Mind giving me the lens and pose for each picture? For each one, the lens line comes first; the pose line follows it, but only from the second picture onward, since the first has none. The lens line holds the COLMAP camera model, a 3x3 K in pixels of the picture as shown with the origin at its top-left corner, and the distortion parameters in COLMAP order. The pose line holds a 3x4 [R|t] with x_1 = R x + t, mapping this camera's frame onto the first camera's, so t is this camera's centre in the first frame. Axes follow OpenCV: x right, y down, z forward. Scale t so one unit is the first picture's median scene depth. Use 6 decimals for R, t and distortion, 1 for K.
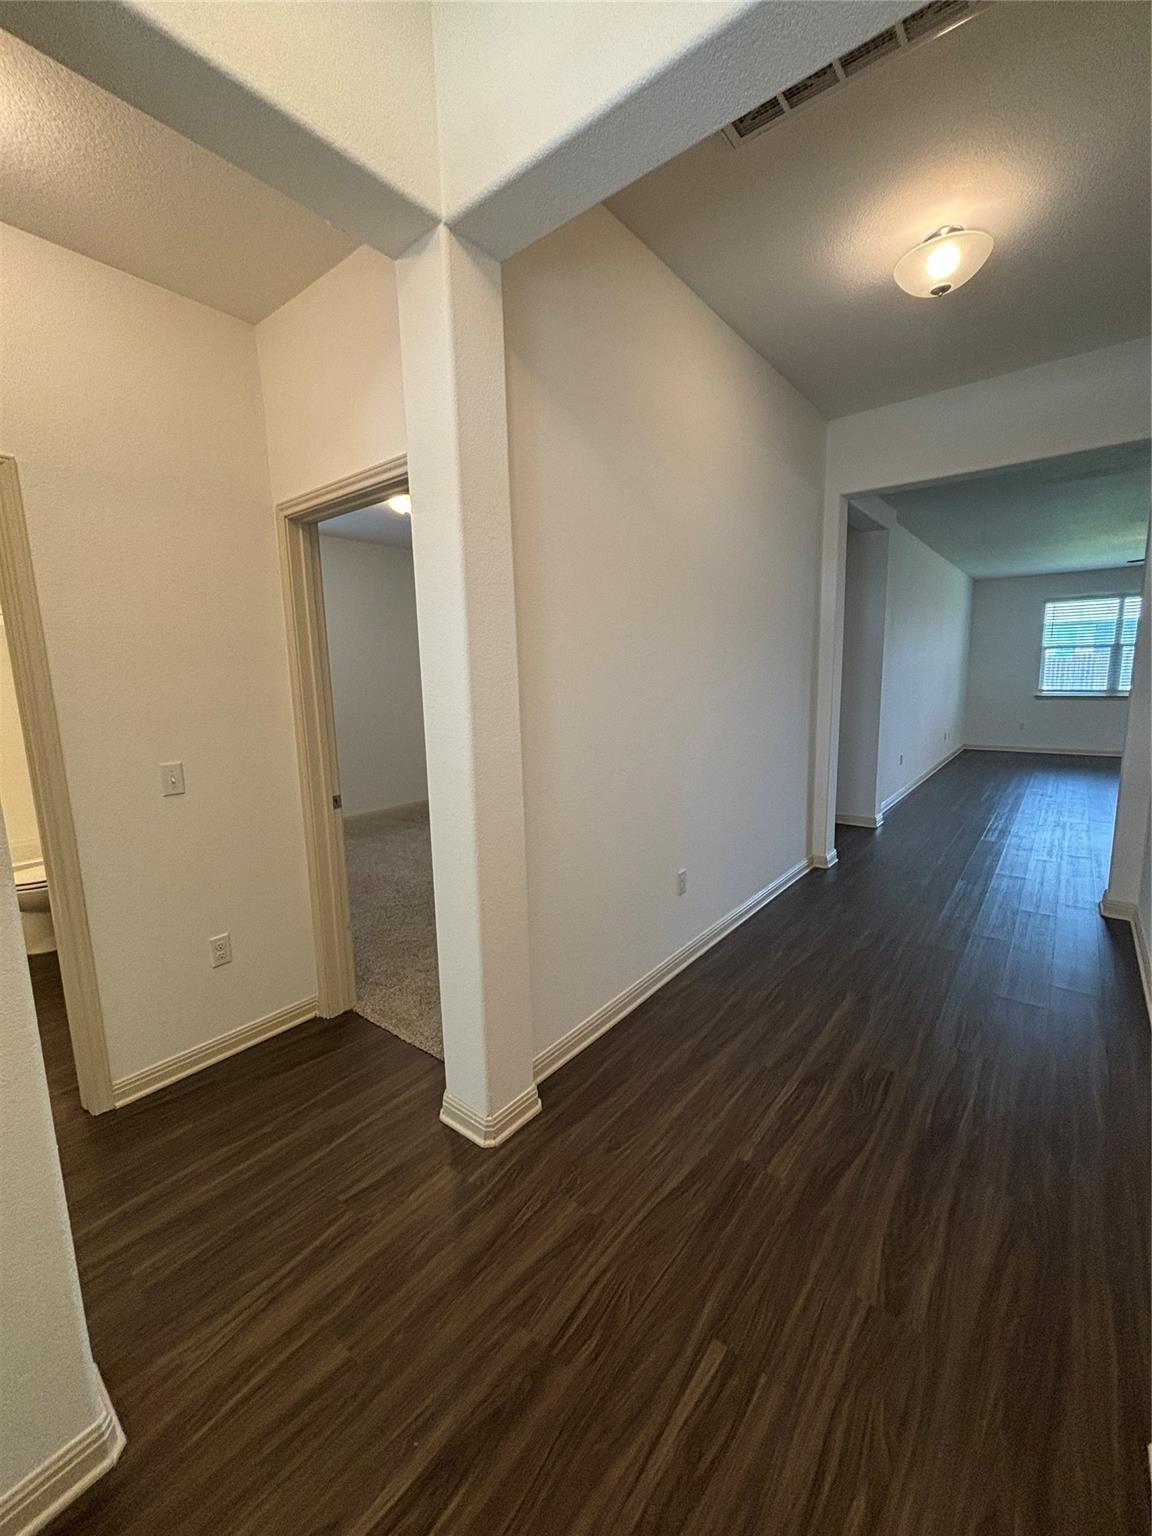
lens RADIAL K [[624.4, 0, 570.9], [0, 624.4, 769.6], [0, 0, 1]] dist [0.014736, -0.000046]
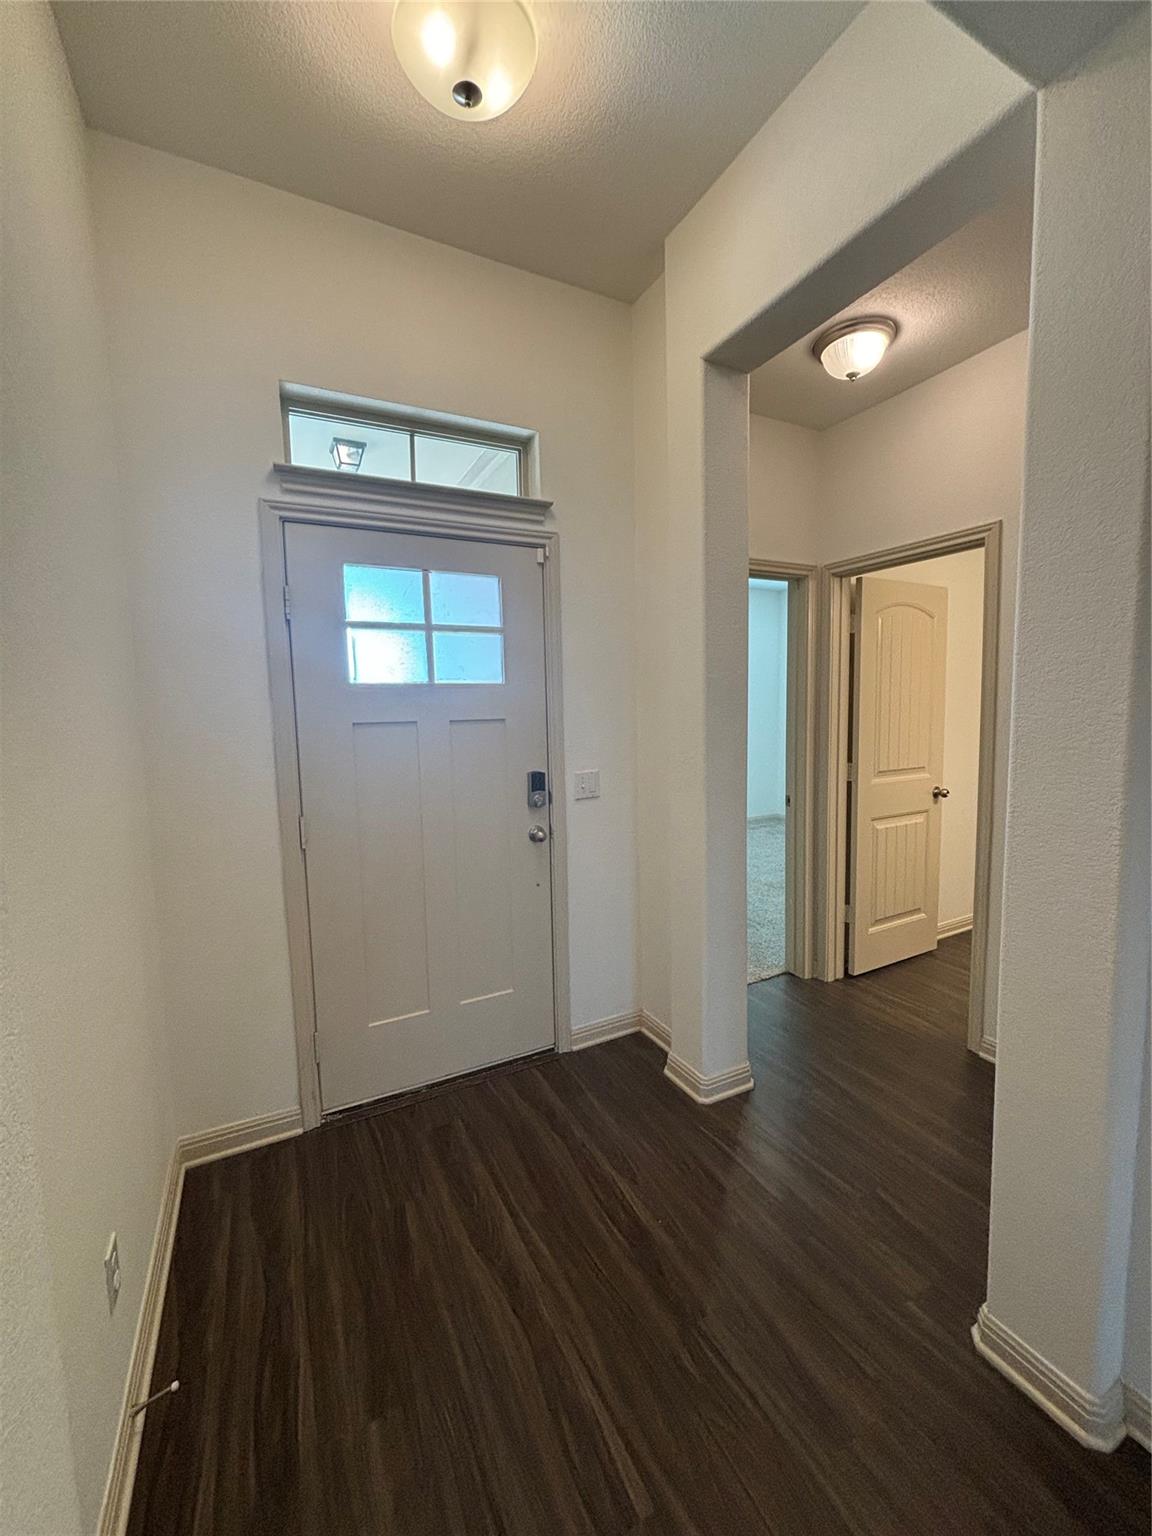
lens RADIAL K [[624.4, 0, 570.9], [0, 624.4, 769.6], [0, 0, 1]] dist [0.014736, -0.000046]
pose [[-0.414671, 0.132530, -0.900269, 0.916068], [-0.093168, 0.977955, 0.186880, -0.193890], [0.905189, 0.161370, -0.393182, 1.100975]]
